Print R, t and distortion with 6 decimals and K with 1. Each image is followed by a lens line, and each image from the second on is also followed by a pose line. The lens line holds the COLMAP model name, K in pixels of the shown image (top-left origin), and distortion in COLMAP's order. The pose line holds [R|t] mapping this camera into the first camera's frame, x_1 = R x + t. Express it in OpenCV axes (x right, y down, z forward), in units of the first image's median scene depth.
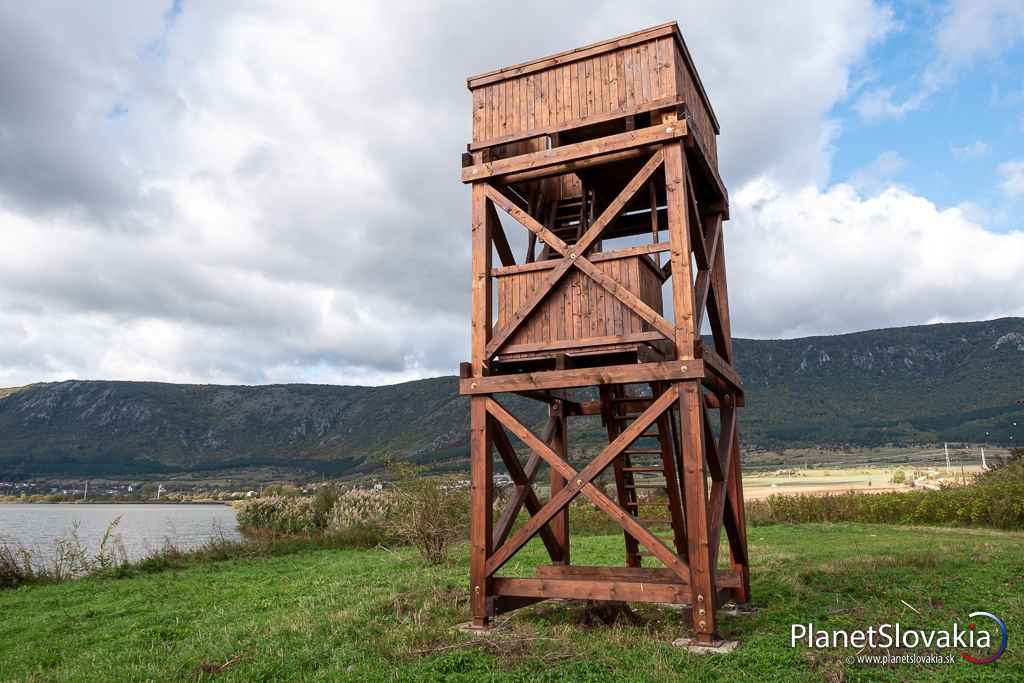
lens RADIAL K [[746.3, 0, 512.0], [0, 746.3, 341.5], [0, 0, 1]] dist [-0.011241, -0.003038]
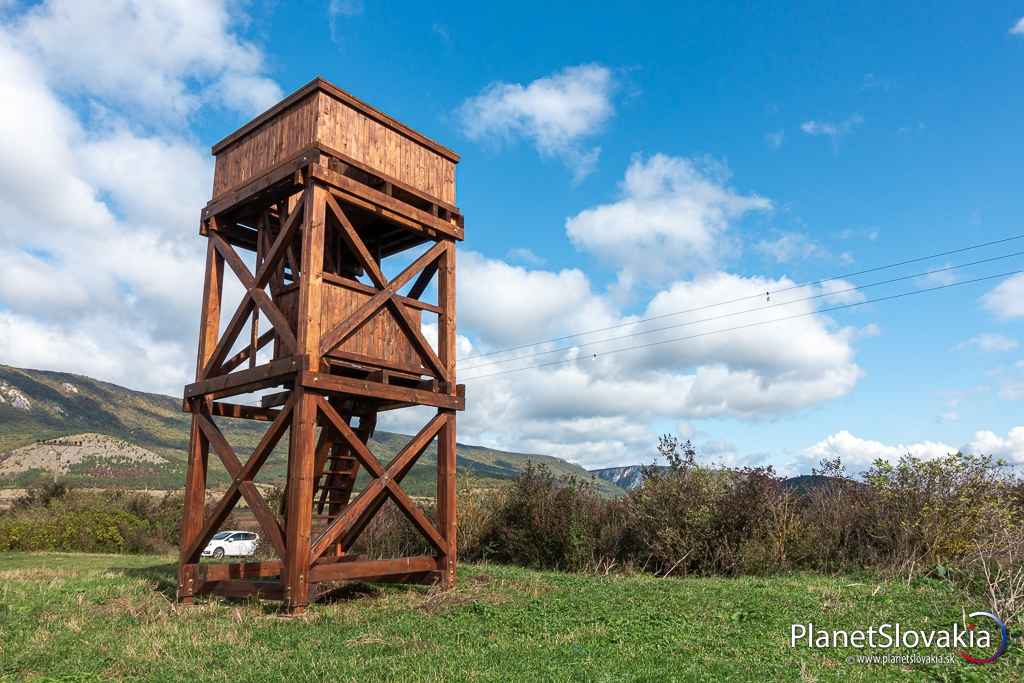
lens RADIAL K [[746.3, 0, 512.0], [0, 746.3, 341.5], [0, 0, 1]] dist [-0.011241, -0.003038]
pose [[0.195194, 0.226518, 0.954248, -1.015810], [-0.195554, 0.962415, -0.188455, 0.152935], [-0.961071, -0.149822, 0.232154, 0.522349]]
